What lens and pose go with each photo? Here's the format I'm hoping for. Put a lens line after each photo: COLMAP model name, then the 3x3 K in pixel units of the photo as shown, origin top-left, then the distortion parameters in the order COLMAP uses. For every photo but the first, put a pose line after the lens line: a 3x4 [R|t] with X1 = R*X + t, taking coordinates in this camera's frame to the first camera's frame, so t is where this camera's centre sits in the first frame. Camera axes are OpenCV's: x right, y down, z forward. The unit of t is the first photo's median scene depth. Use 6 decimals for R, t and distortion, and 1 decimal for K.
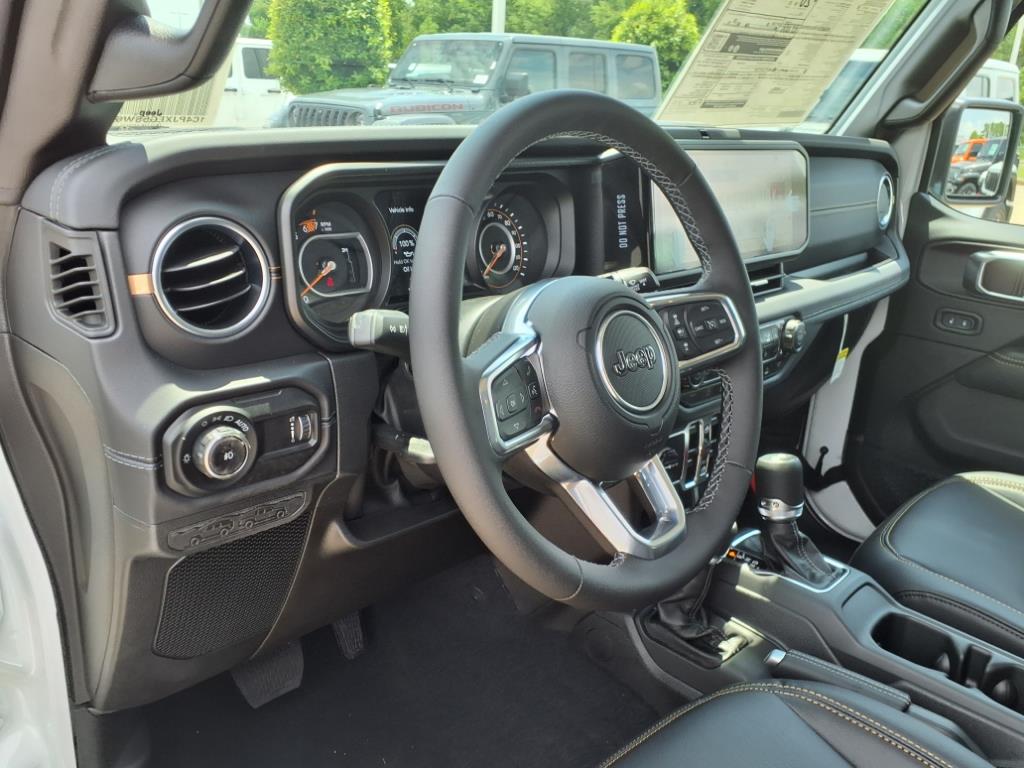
lens RADIAL K [[876.7, 0, 513.0], [0, 876.7, 386.6], [0, 0, 1]] dist [0.012842, -0.007970]
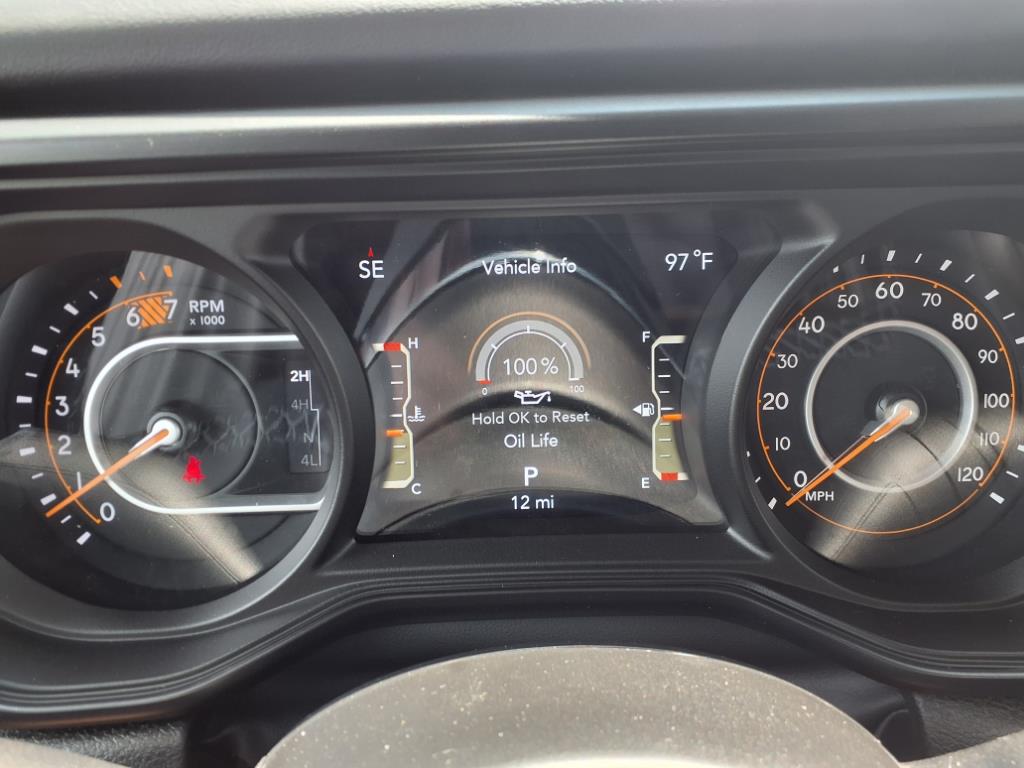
lens RADIAL K [[826.2, 0, 513.0], [0, 826.2, 384.1], [0, 0, 1]] dist [0.044544, -0.001438]
pose [[0.696434, 0.182779, -0.693954, 0.078087], [-0.163571, 0.981996, 0.094490, -0.150297], [0.698731, 0.047705, 0.713792, 0.622434]]
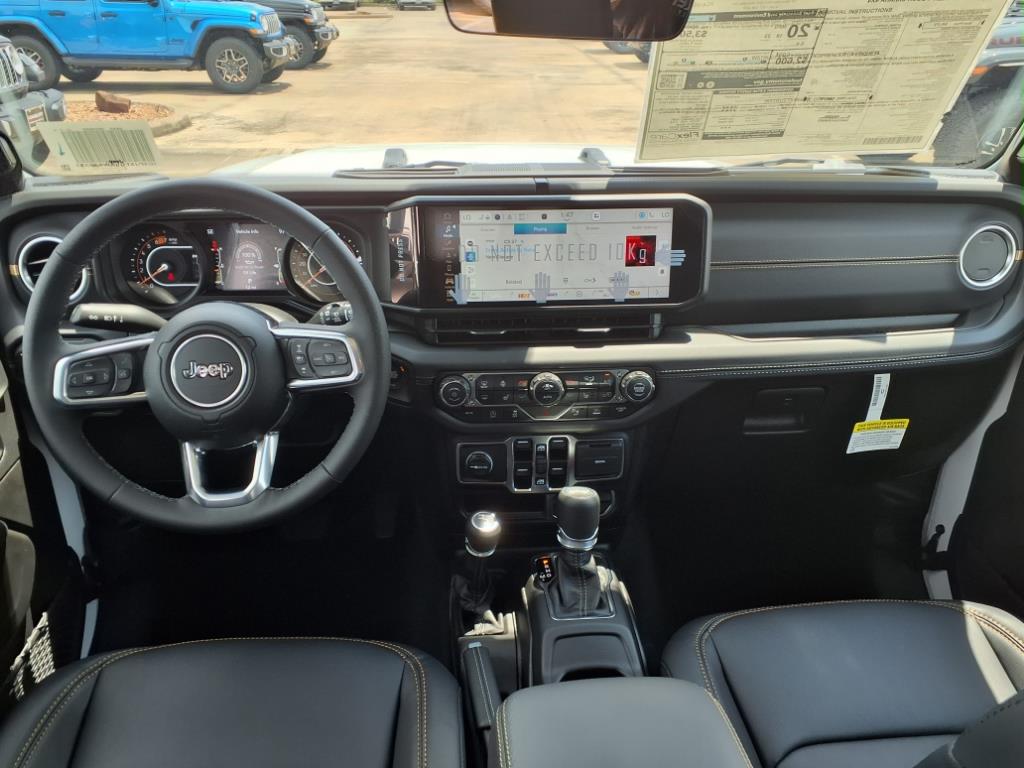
lens RADIAL K [[826.2, 0, 517.1], [0, 826.2, 385.6], [0, 0, 1]] dist [0.044544, -0.001438]
pose [[0.738925, 0.247222, -0.626794, 0.904636], [-0.182024, 0.968910, 0.167573, -0.214944], [0.648735, -0.009732, 0.760953, 0.193573]]
